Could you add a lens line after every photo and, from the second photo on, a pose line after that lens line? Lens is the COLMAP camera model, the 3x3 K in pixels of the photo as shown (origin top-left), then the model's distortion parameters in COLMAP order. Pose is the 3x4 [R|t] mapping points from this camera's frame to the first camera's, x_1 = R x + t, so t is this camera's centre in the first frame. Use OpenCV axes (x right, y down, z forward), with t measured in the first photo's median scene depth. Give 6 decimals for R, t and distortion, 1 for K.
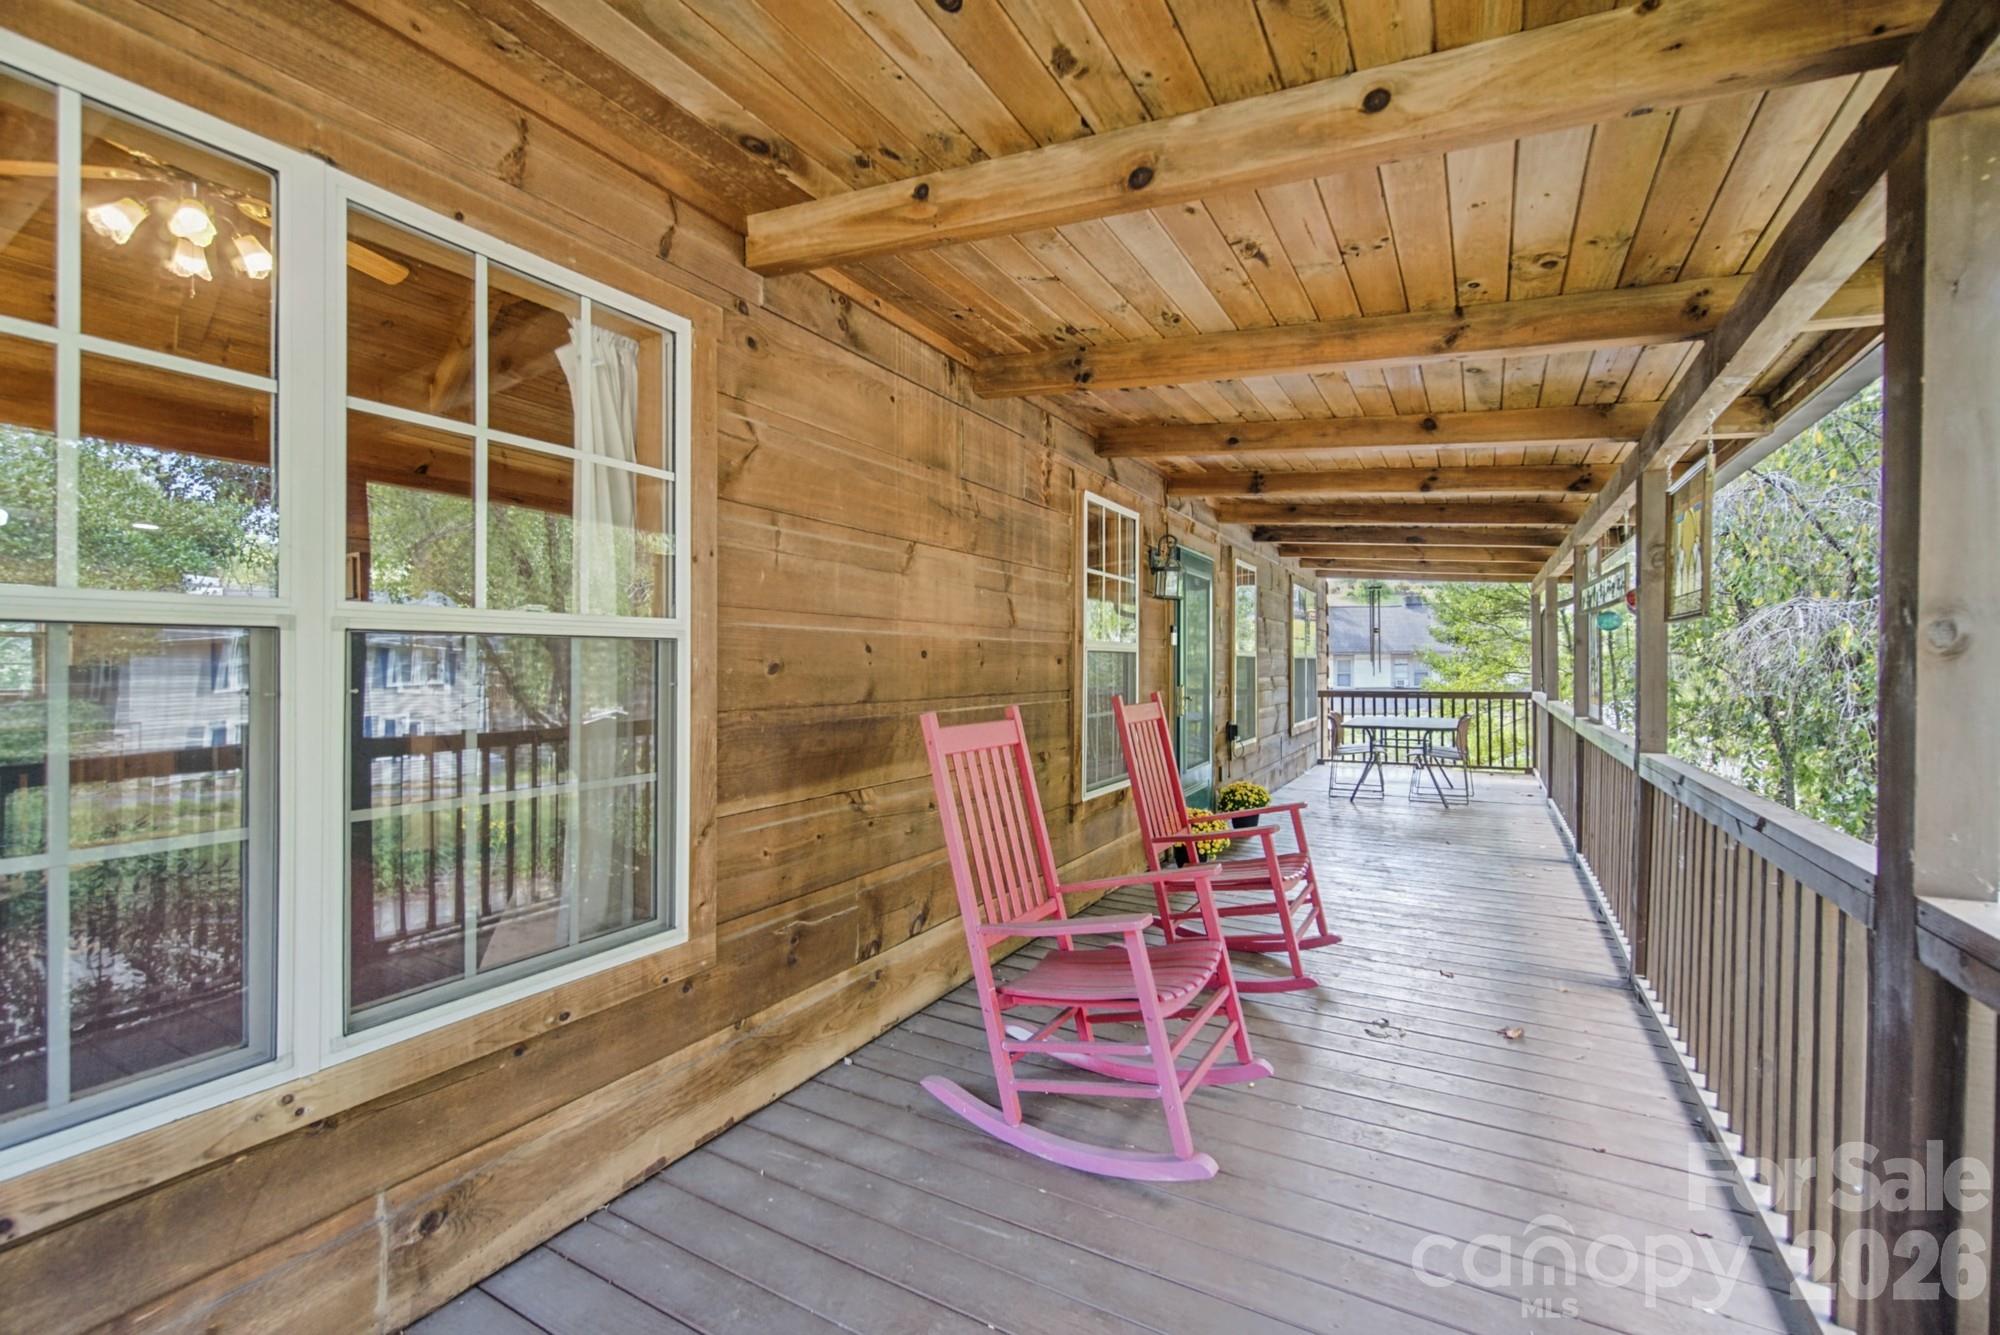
lens RADIAL K [[851.7, 0, 1000.7], [0, 851.7, 669.2], [0, 0, 1]] dist [-0.001746, 0.000424]
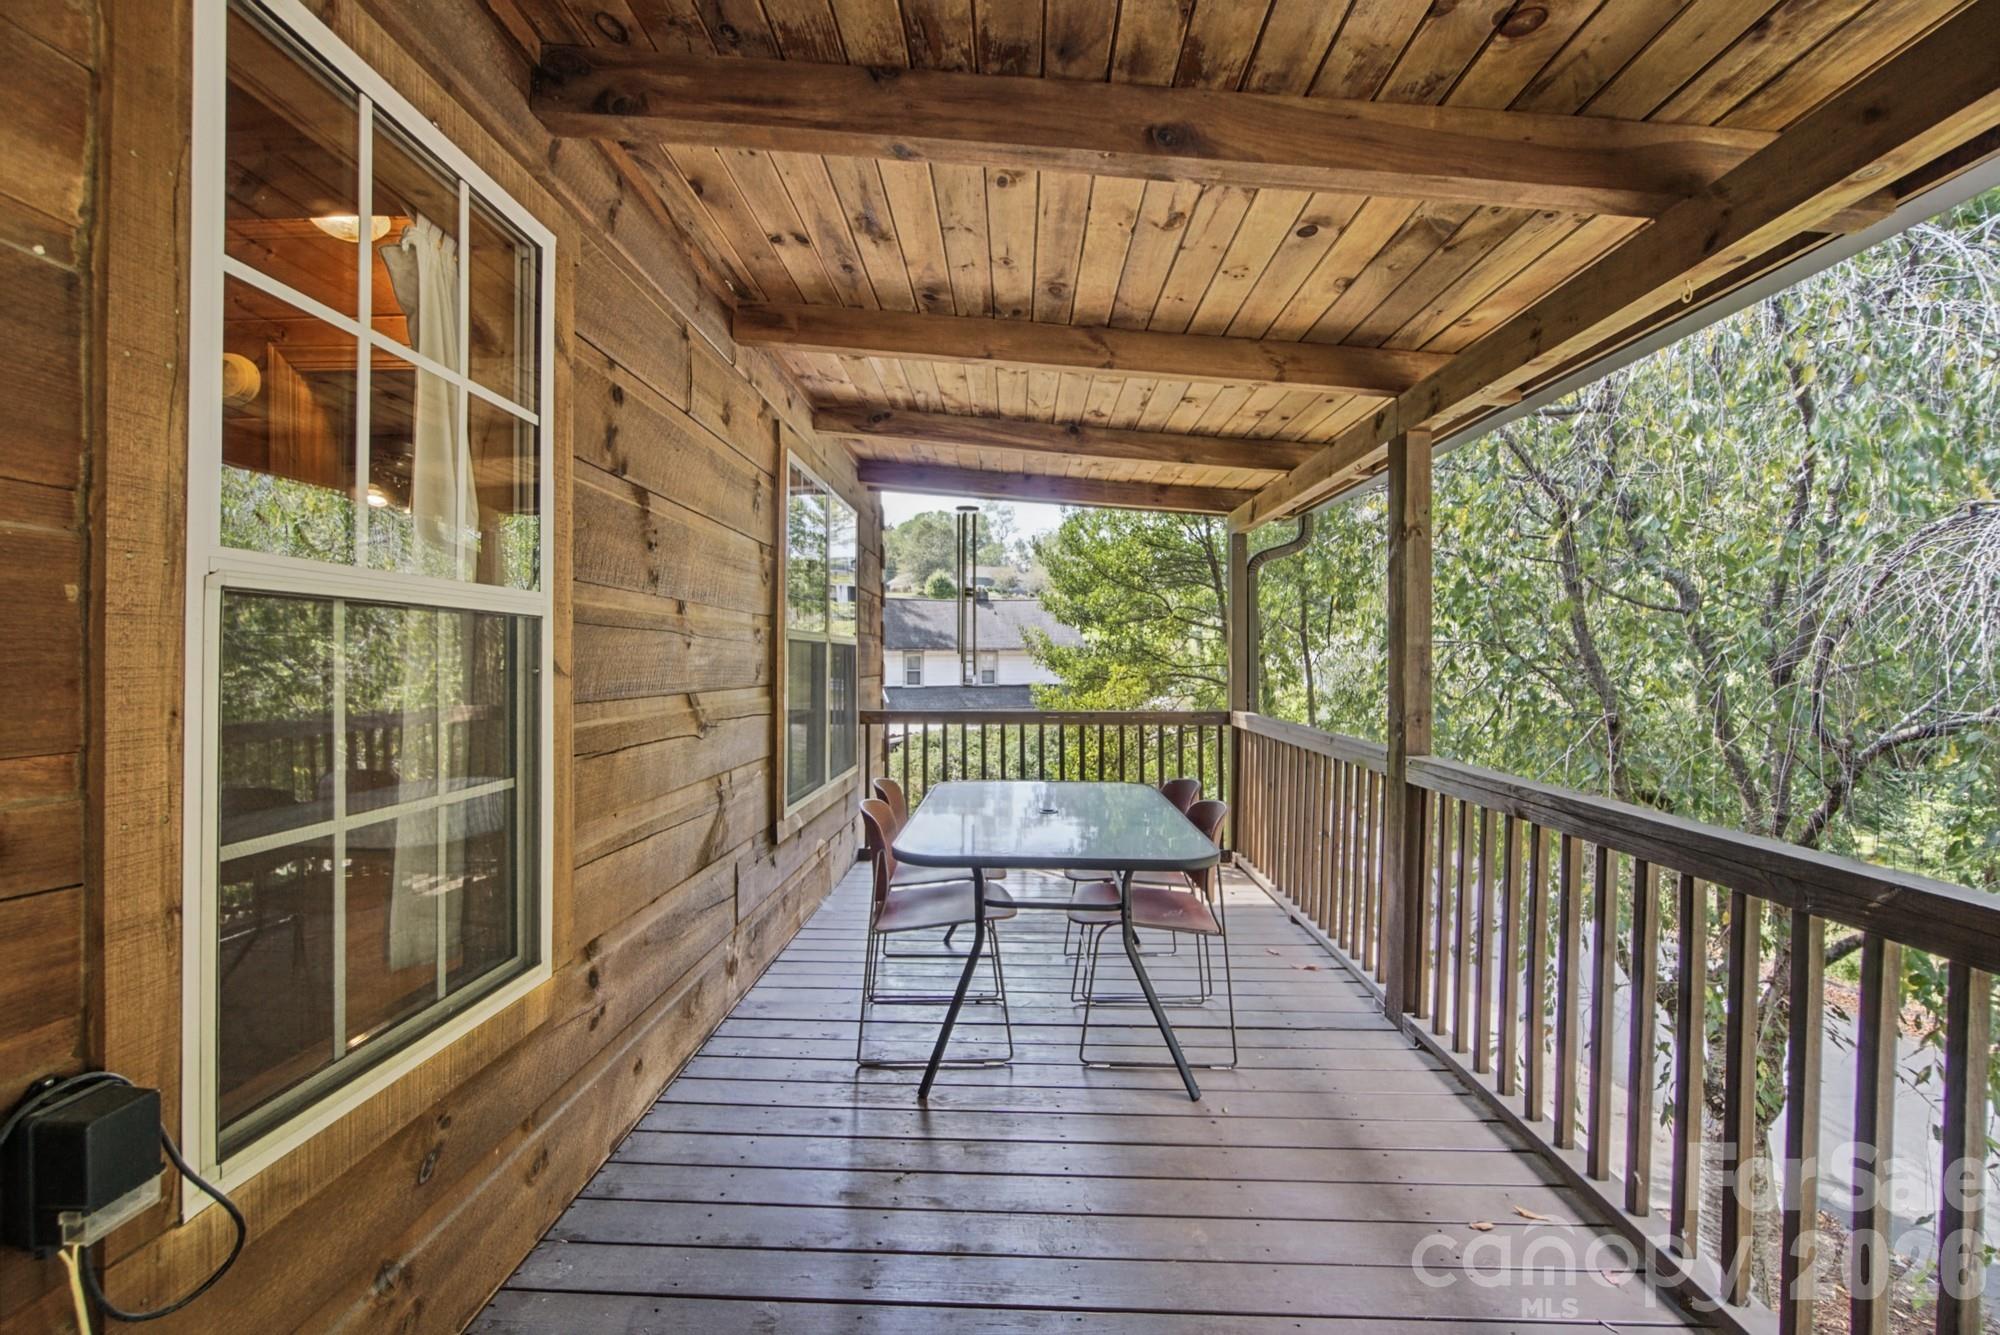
lens RADIAL K [[851.7, 0, 1000.1], [0, 851.7, 673.2], [0, 0, 1]] dist [-0.001746, 0.000424]
pose [[0.886247, 0.000024, 0.463212, 0.229420], [-0.003320, 0.999975, 0.006301, -0.000147], [-0.463200, -0.007122, 0.886225, 0.558245]]
